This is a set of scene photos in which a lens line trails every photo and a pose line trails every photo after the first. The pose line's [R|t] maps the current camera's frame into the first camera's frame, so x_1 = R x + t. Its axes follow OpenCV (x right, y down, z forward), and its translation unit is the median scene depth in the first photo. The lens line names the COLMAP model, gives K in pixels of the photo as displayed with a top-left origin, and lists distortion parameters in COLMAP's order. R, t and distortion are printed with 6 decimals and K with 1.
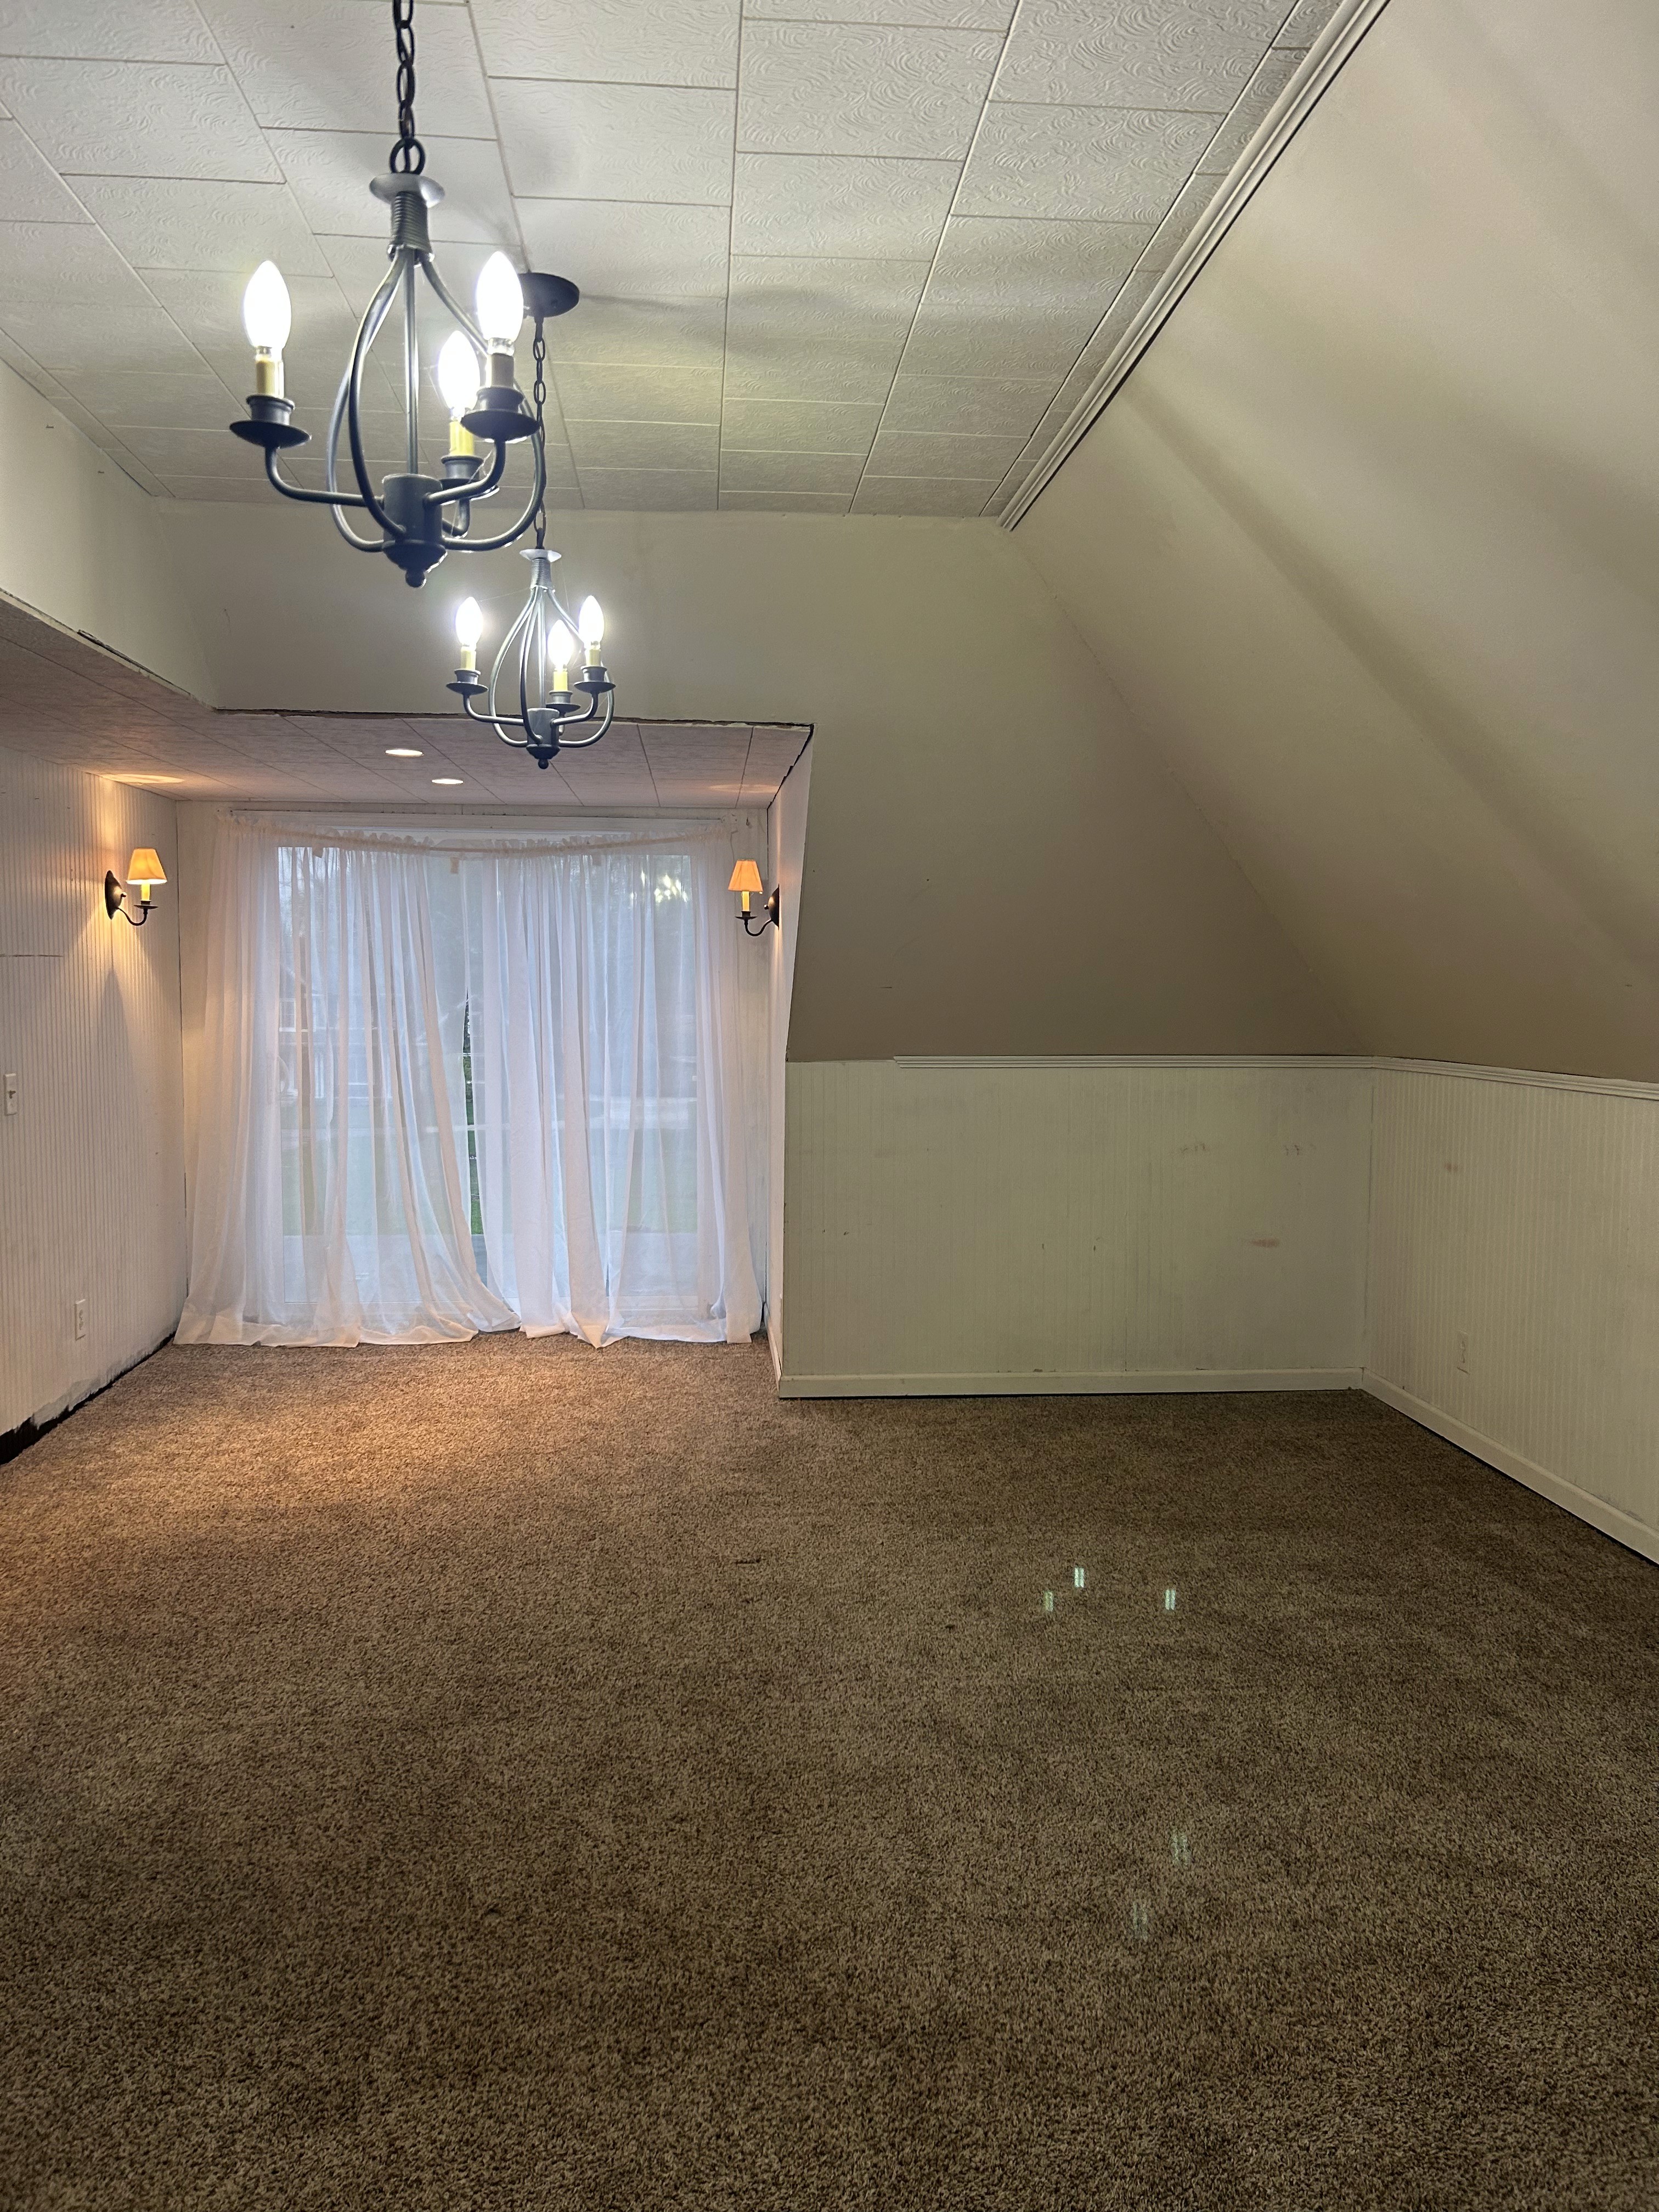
lens RADIAL K [[1680.0, 0, 828.9], [0, 1680.0, 1096.7], [0, 0, 1]] dist [0.068496, -0.069793]
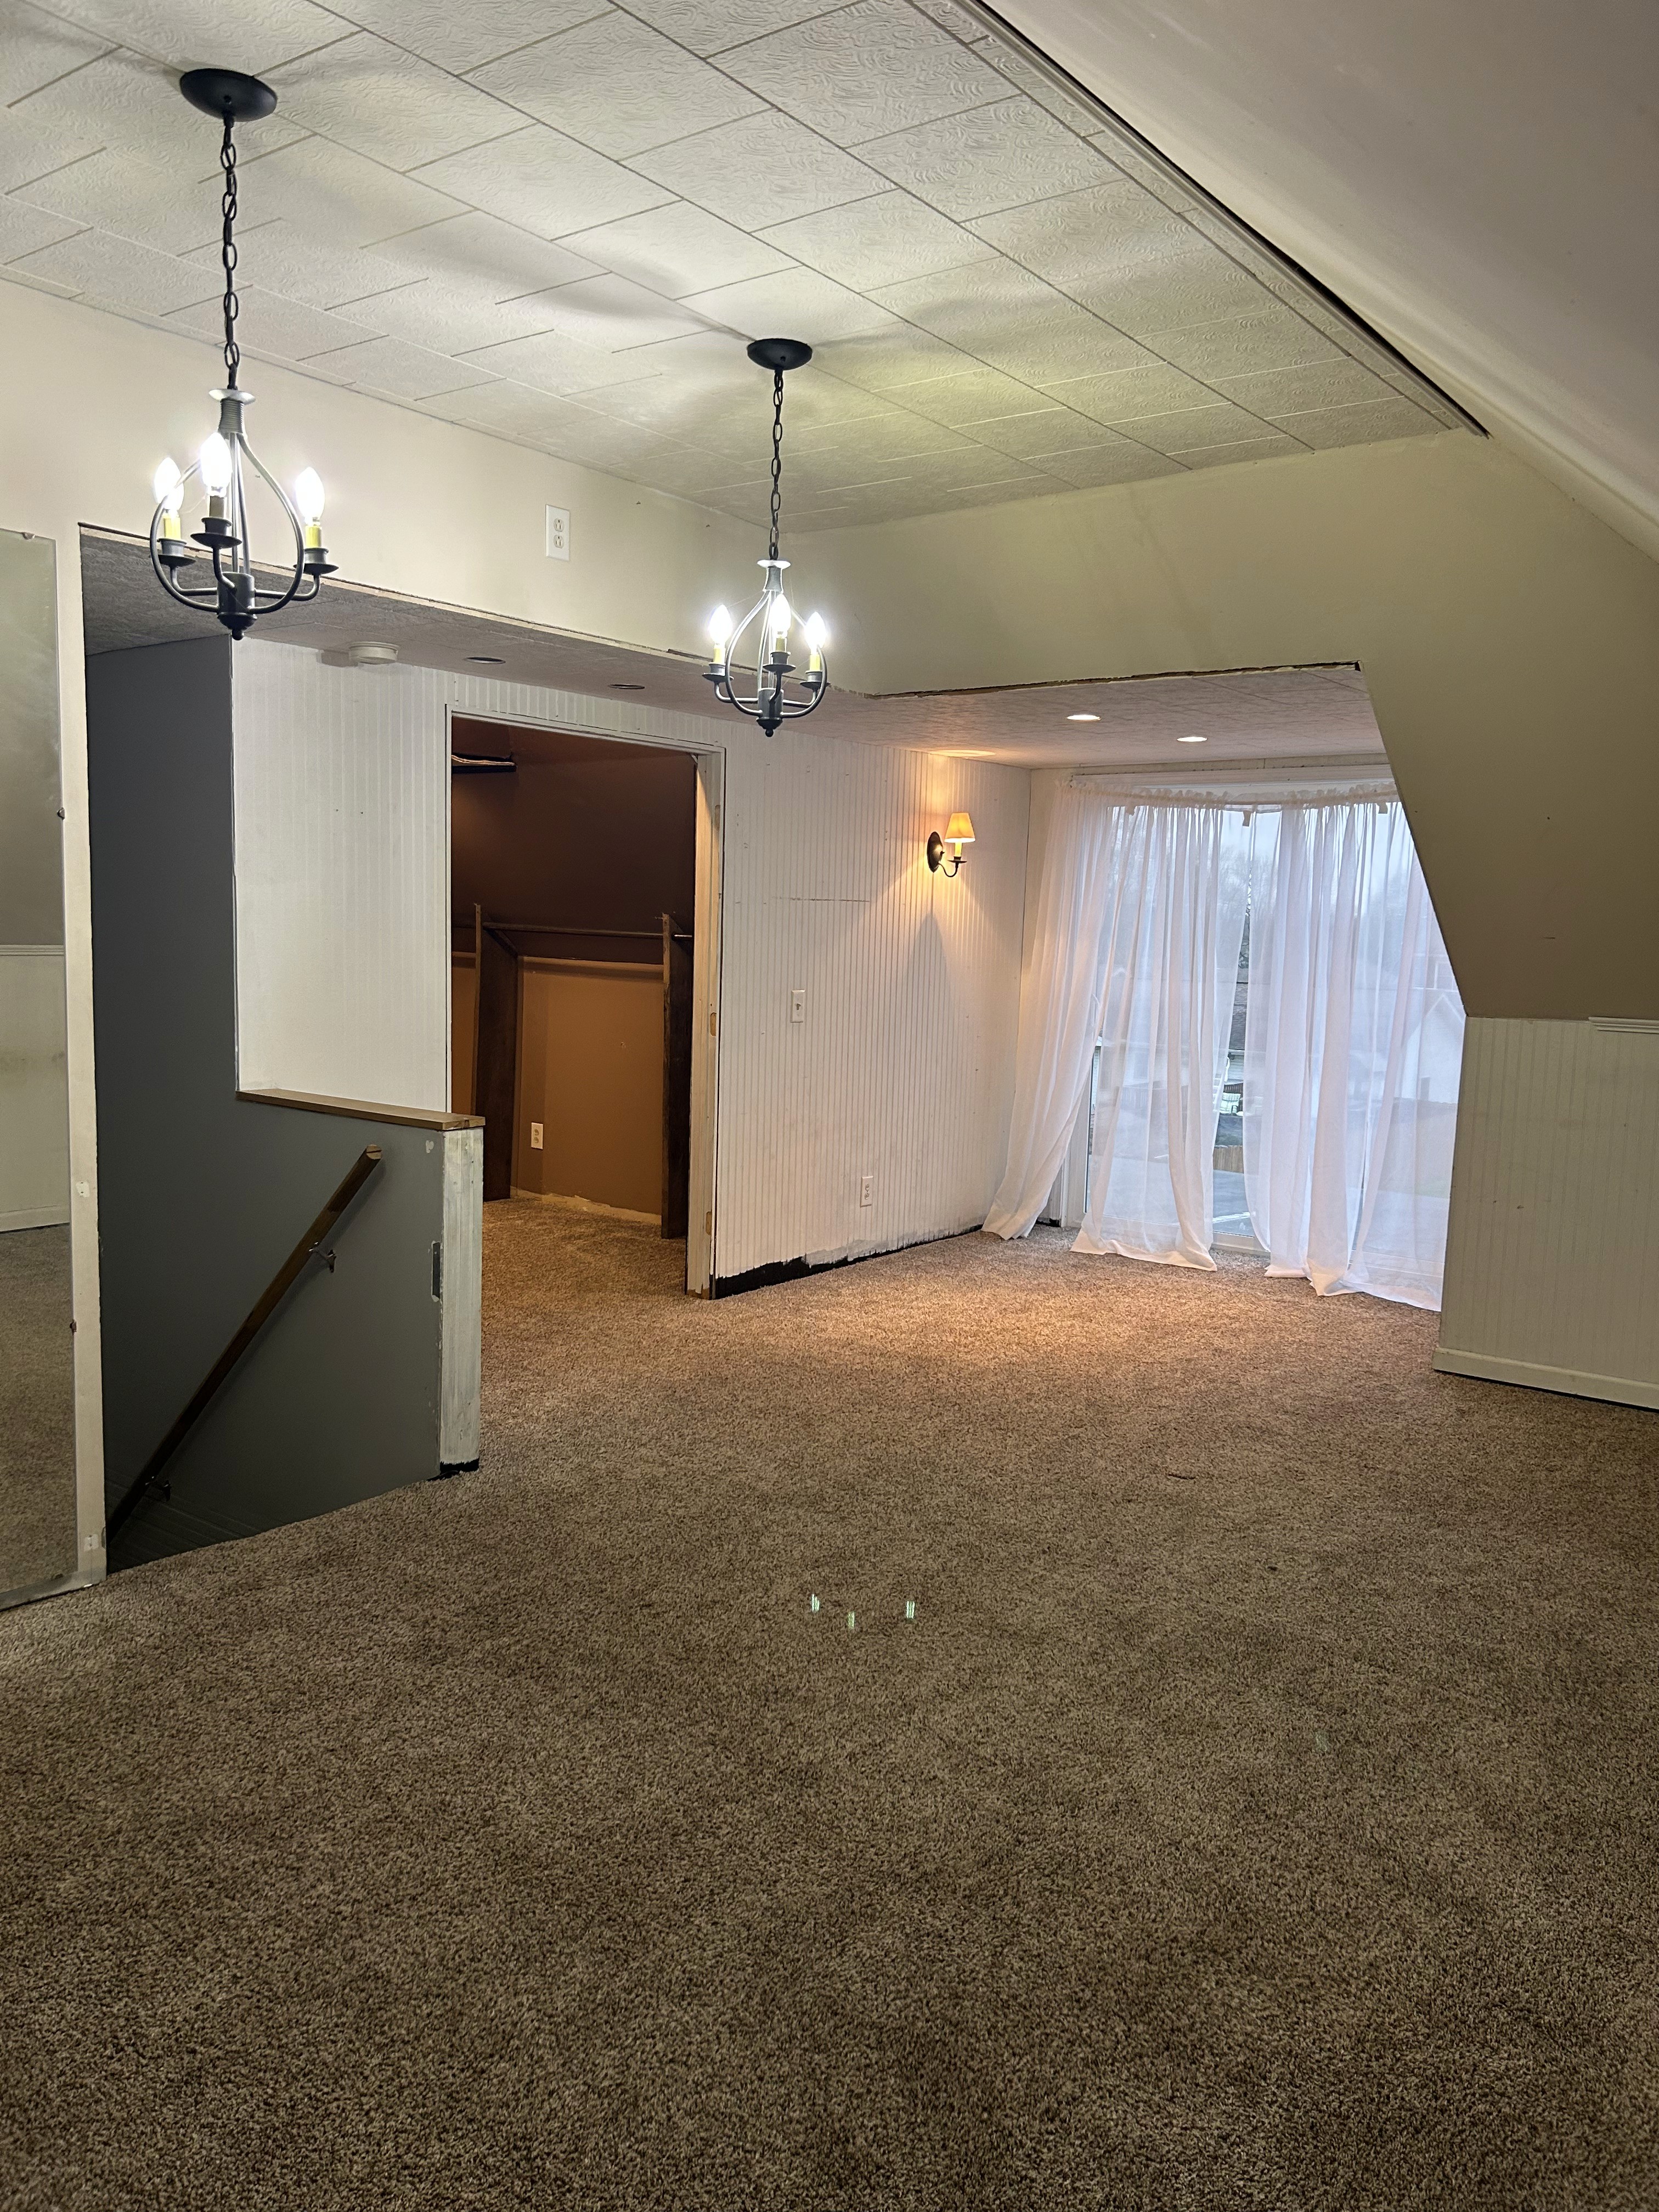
lens RADIAL K [[1680.0, 0, 796.8], [0, 1680.0, 1101.1], [0, 0, 1]] dist [0.068496, -0.069793]
pose [[0.740055, 0.087854, -0.666784, 0.471909], [-0.071922, 0.996084, 0.051416, 0.006243], [0.668690, 0.009906, 0.743475, 0.058337]]
